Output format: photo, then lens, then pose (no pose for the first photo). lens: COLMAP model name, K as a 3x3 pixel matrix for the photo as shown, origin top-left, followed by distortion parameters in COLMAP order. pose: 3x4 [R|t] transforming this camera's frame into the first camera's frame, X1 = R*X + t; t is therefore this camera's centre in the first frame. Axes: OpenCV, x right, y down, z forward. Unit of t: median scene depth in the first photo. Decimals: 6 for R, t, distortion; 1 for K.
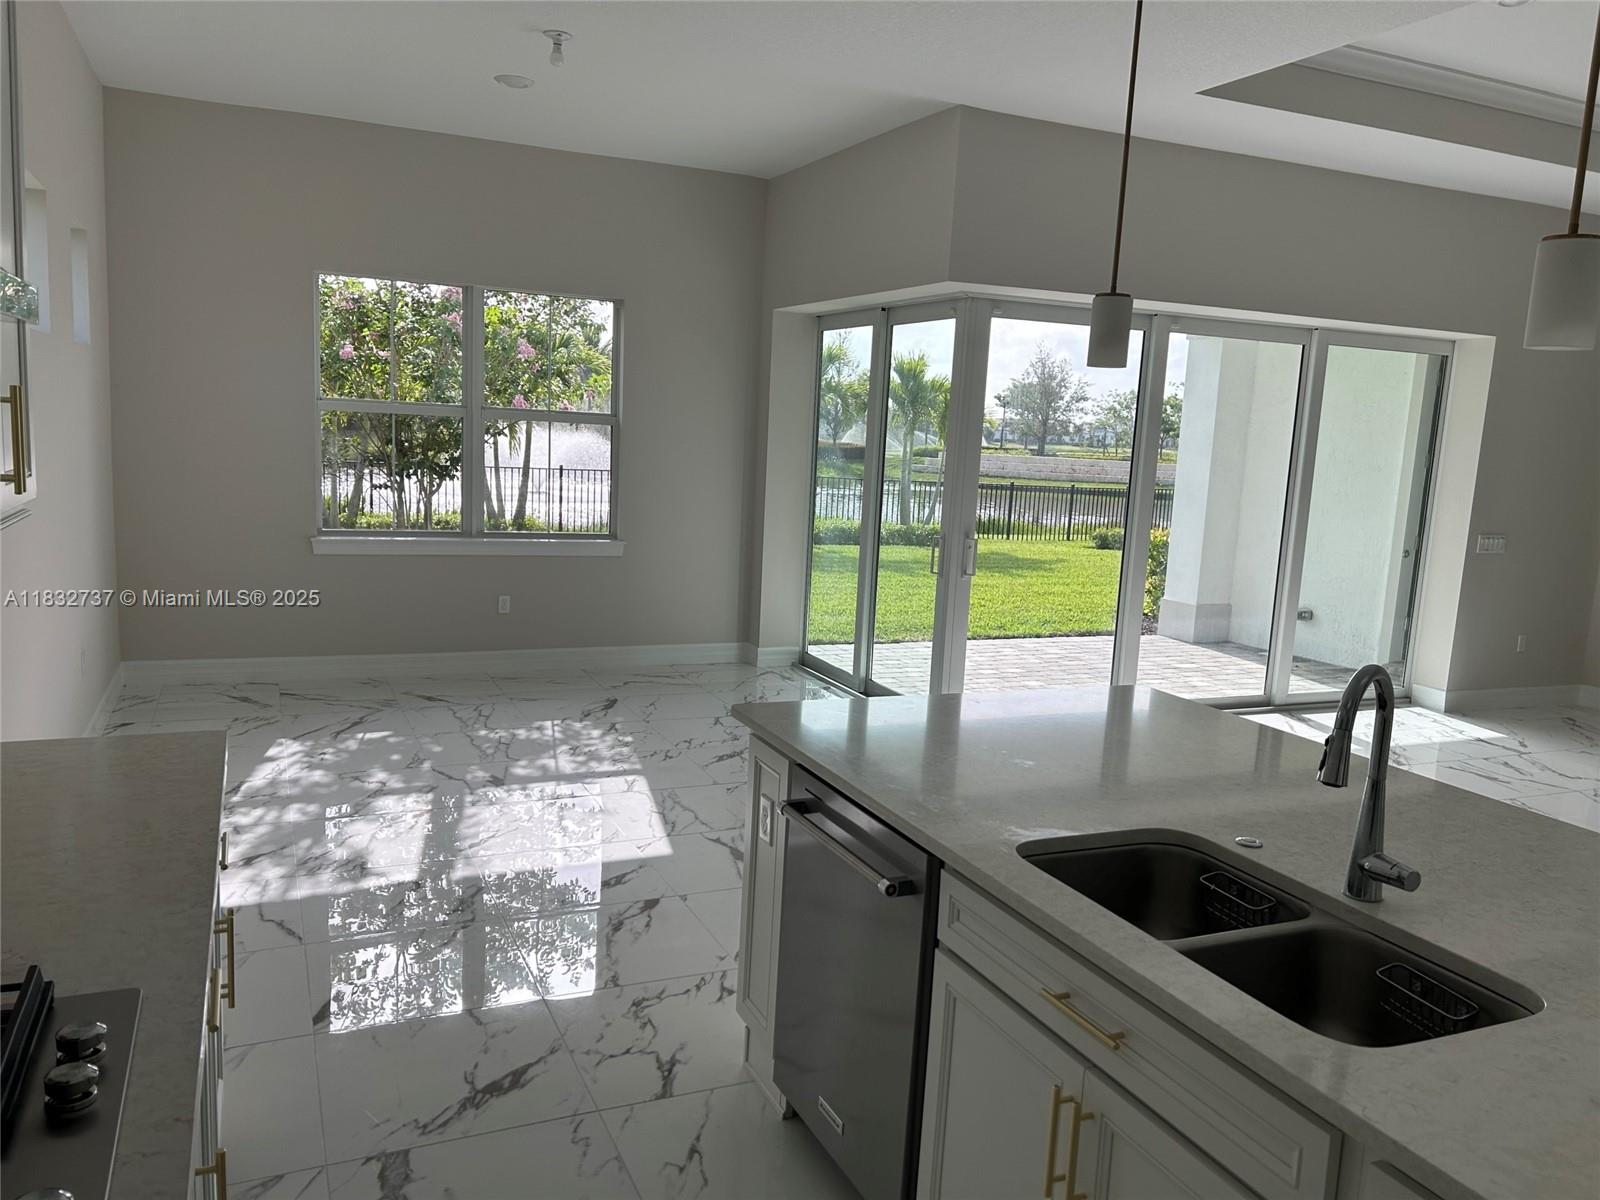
lens RADIAL K [[1202.7, 0, 791.4], [0, 1202.7, 596.9], [0, 0, 1]] dist [-0.012718, -0.024799]
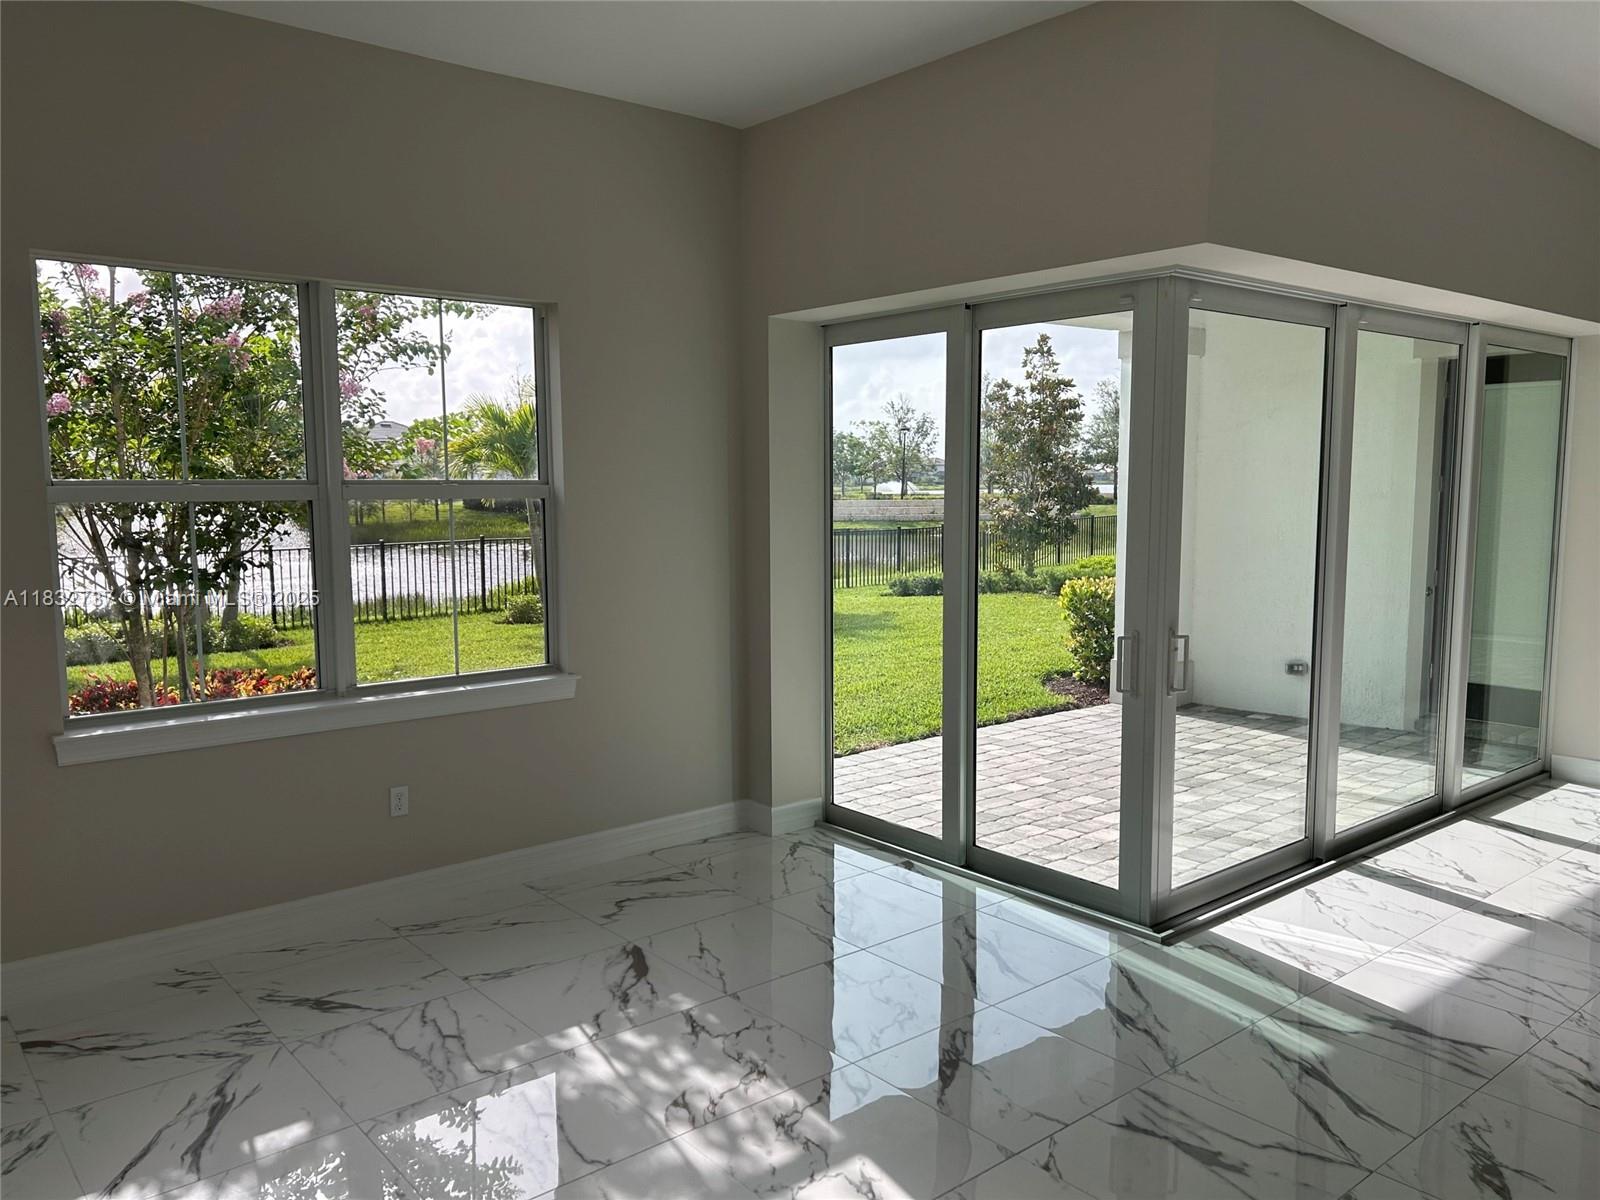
lens RADIAL K [[1202.7, 0, 812.2], [0, 1202.7, 605.1], [0, 0, 1]] dist [-0.012718, -0.024799]
pose [[0.958708, -0.080399, 0.272793, -0.195497], [0.089025, 0.995841, -0.019372, -0.061617], [-0.270101, 0.042857, 0.961878, 0.353282]]
